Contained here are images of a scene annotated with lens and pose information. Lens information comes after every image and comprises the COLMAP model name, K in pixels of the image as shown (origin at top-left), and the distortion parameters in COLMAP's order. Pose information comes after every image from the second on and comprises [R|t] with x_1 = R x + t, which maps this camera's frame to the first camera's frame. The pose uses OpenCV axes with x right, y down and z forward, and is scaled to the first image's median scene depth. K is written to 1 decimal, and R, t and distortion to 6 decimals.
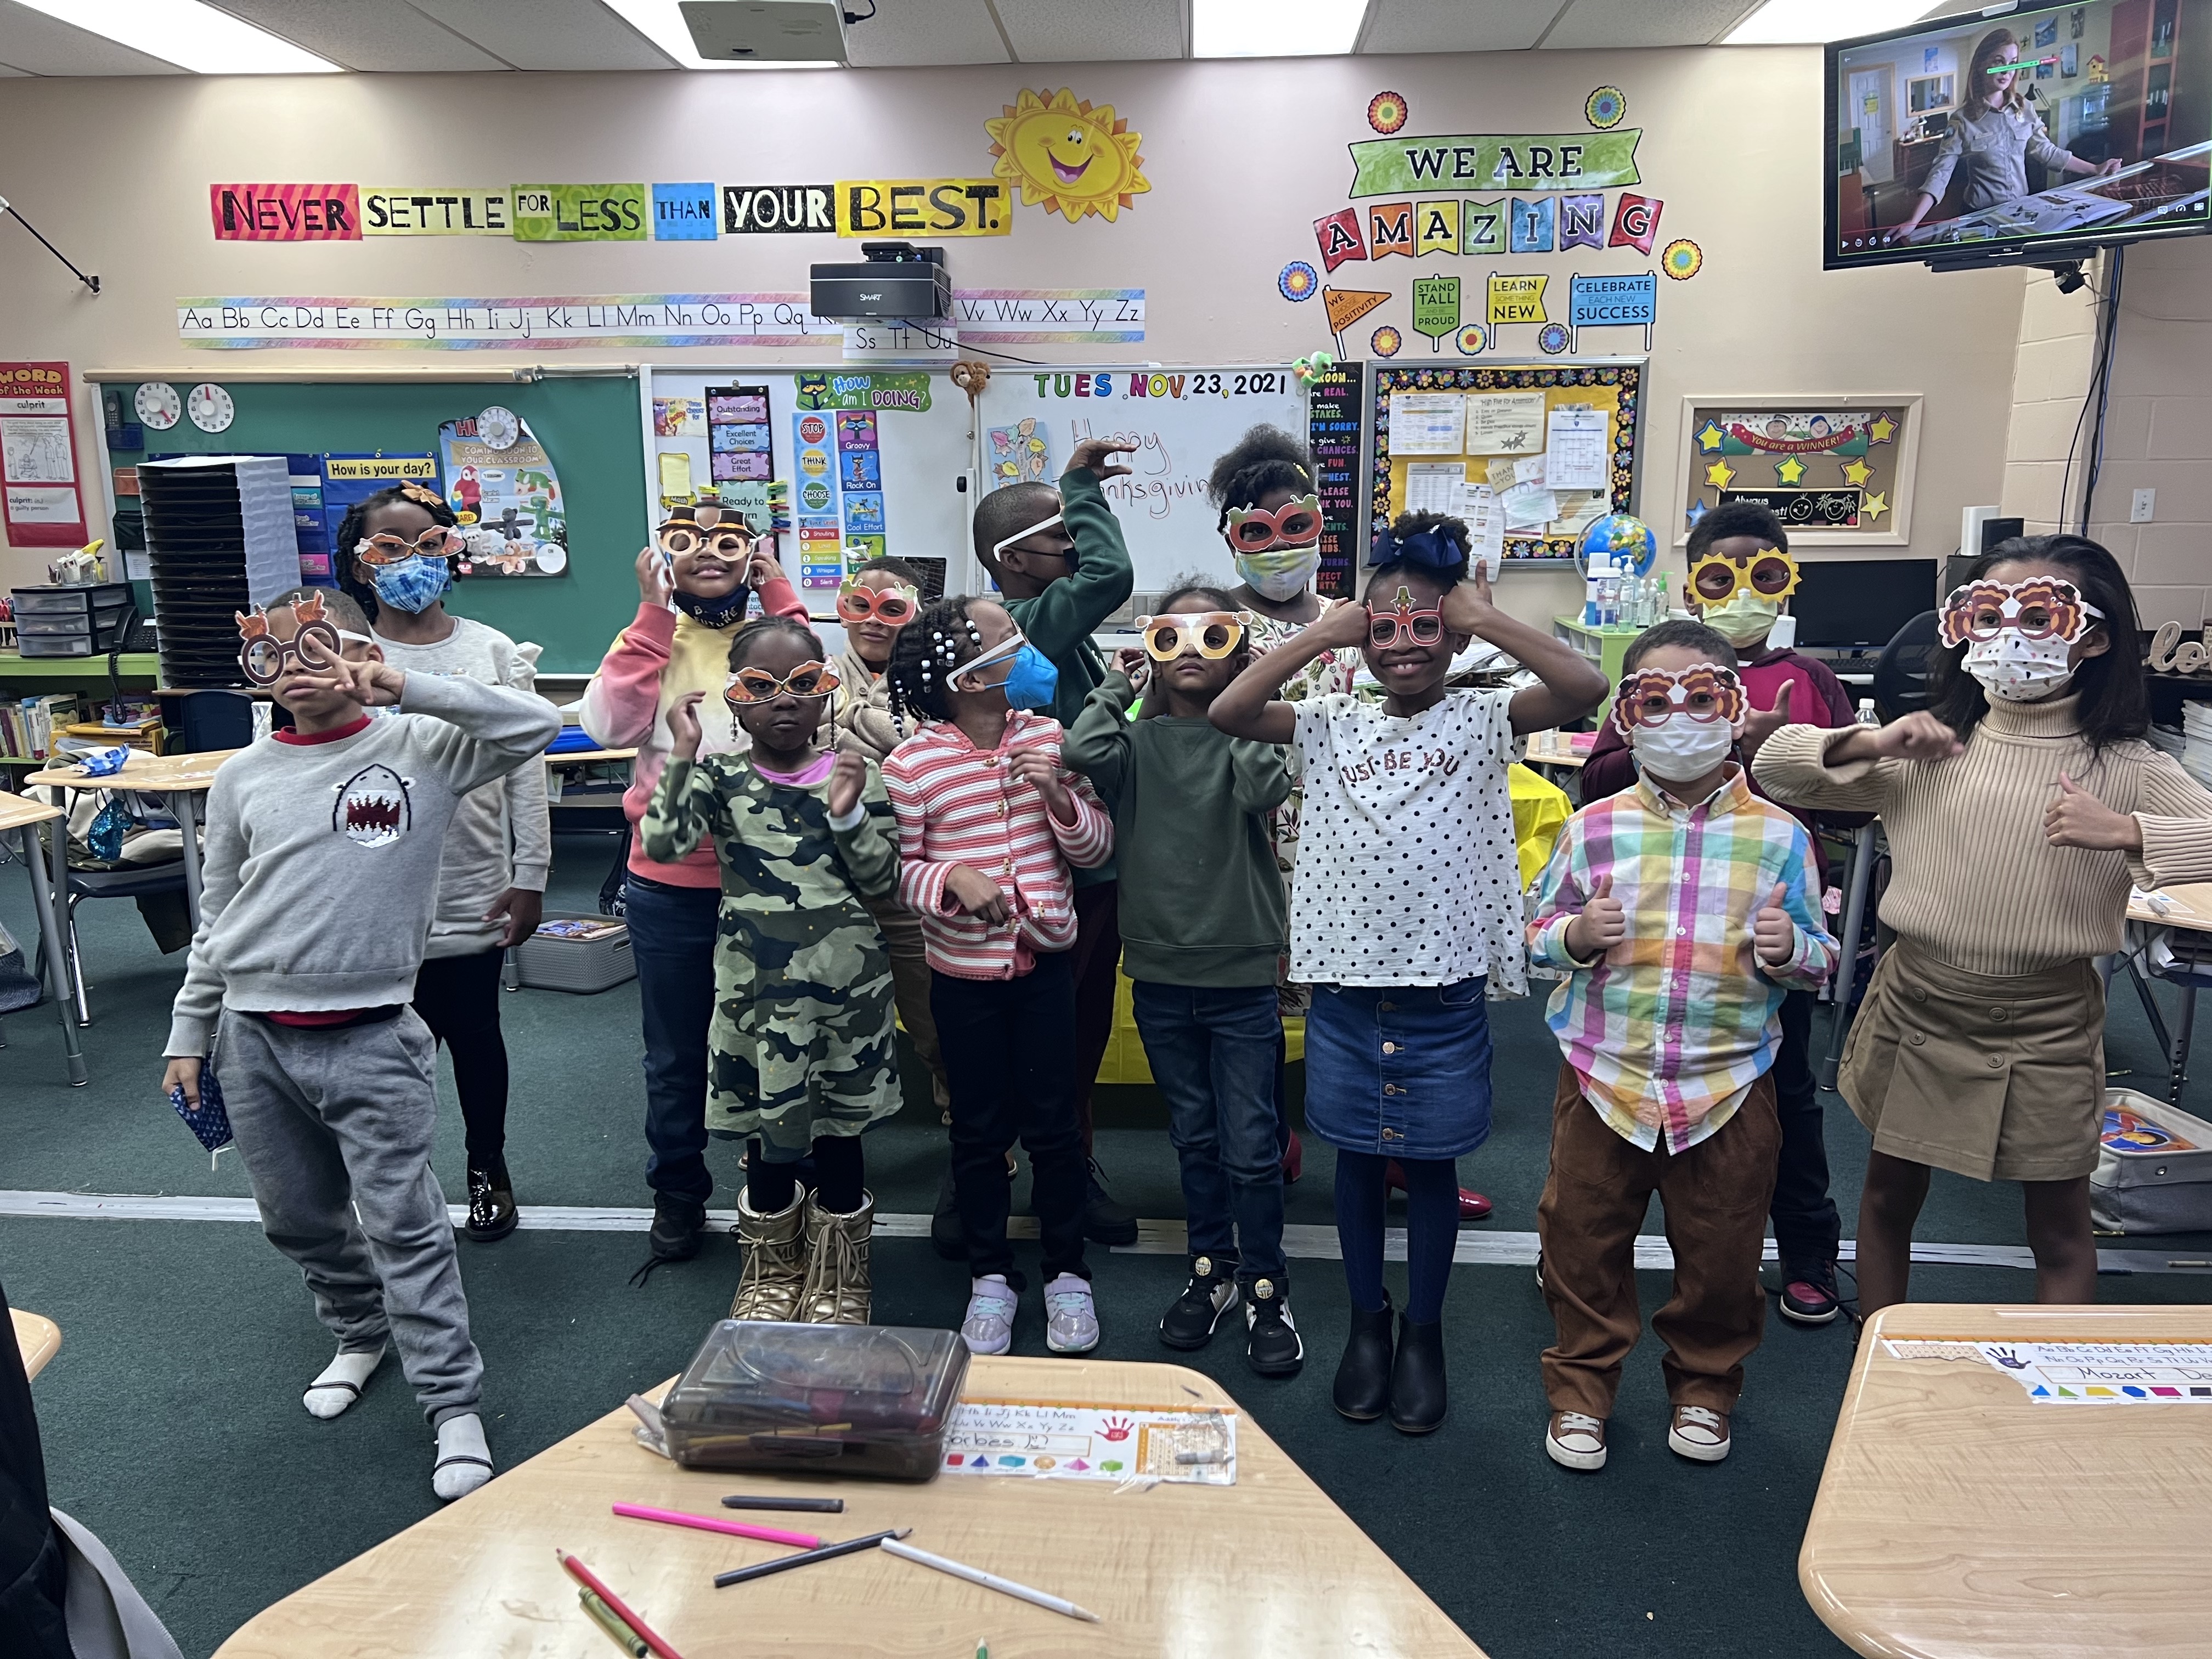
lens RADIAL K [[1686.6, 0, 1093.1], [0, 1686.6, 829.5], [0, 0, 1]] dist [0.056793, -0.066457]
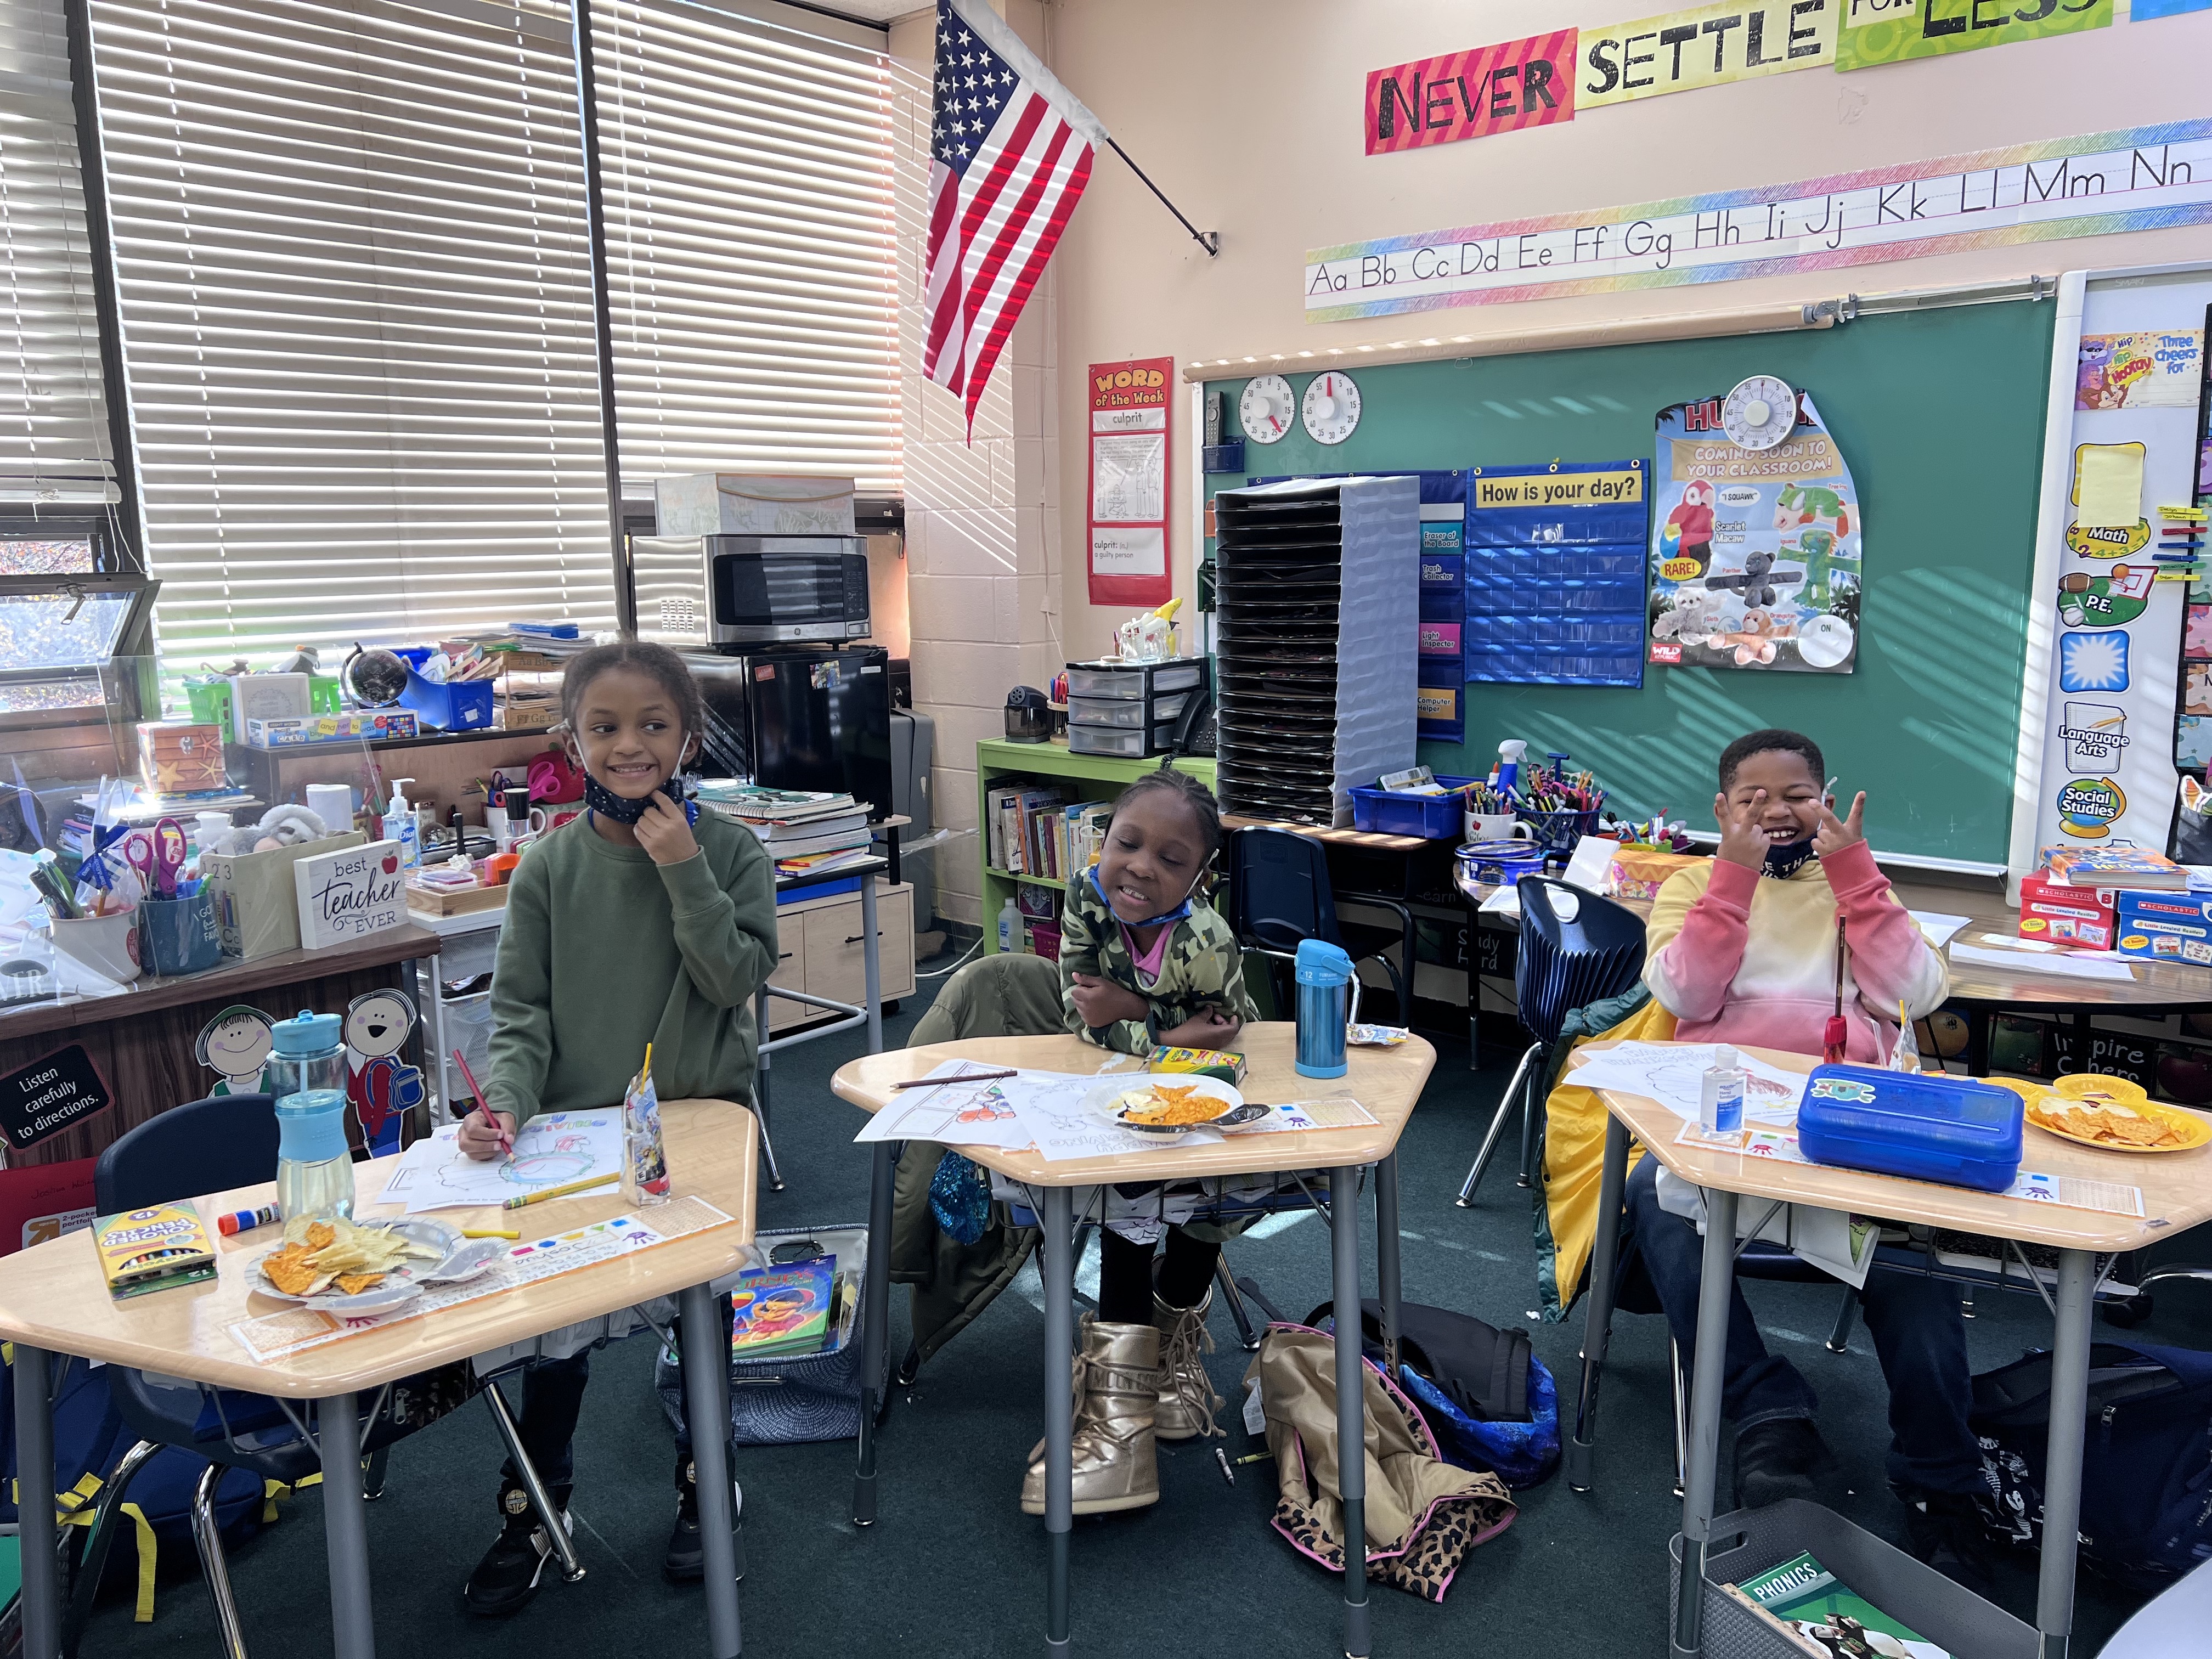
lens RADIAL K [[1686.6, 0, 1093.1], [0, 1686.6, 829.5], [0, 0, 1]] dist [0.056793, -0.066457]
pose [[0.788148, 0.101730, -0.607020, -0.169643], [-0.112983, 0.993400, 0.019786, -0.085319], [0.605027, 0.052989, 0.794440, 0.429532]]
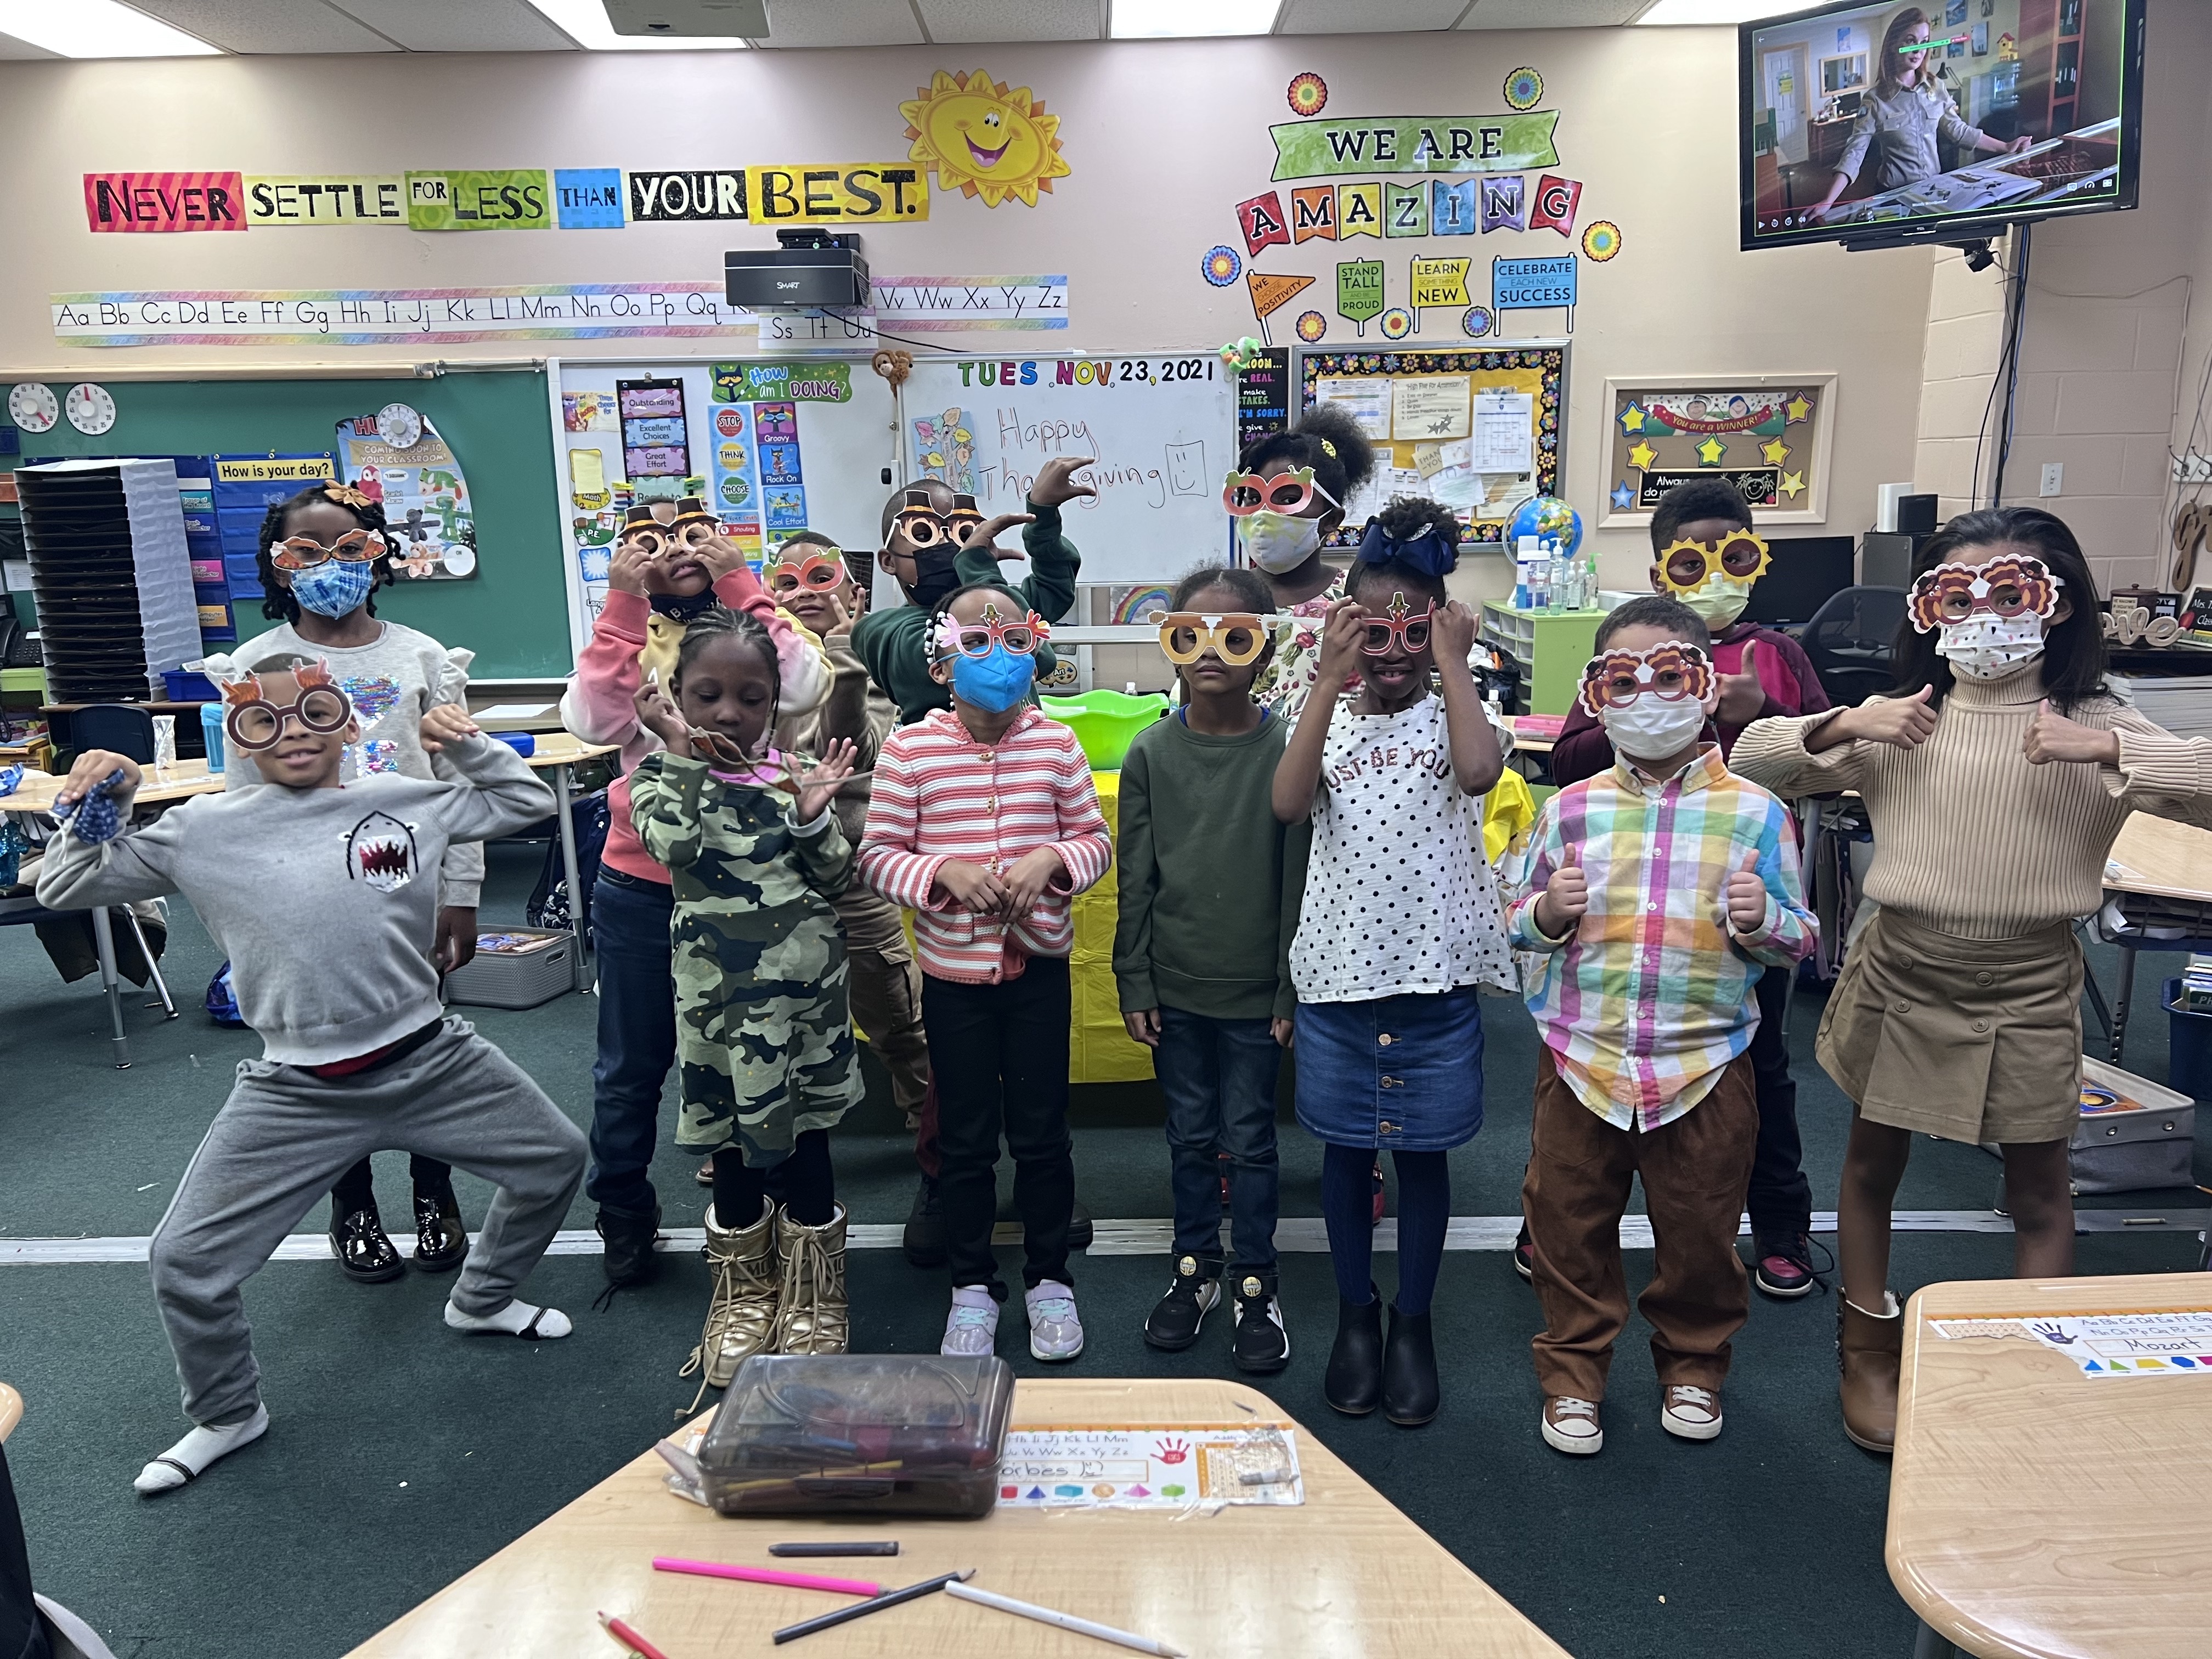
lens RADIAL K [[1684.4, 0, 1099.6], [0, 1684.4, 849.0], [0, 0, 1]] dist [0.050458, -0.055459]
pose [[0.997878, -0.028351, 0.058617, -0.017480], [0.027454, 0.999494, 0.016061, -0.000795], [-0.059043, -0.014418, 0.998151, 0.012171]]
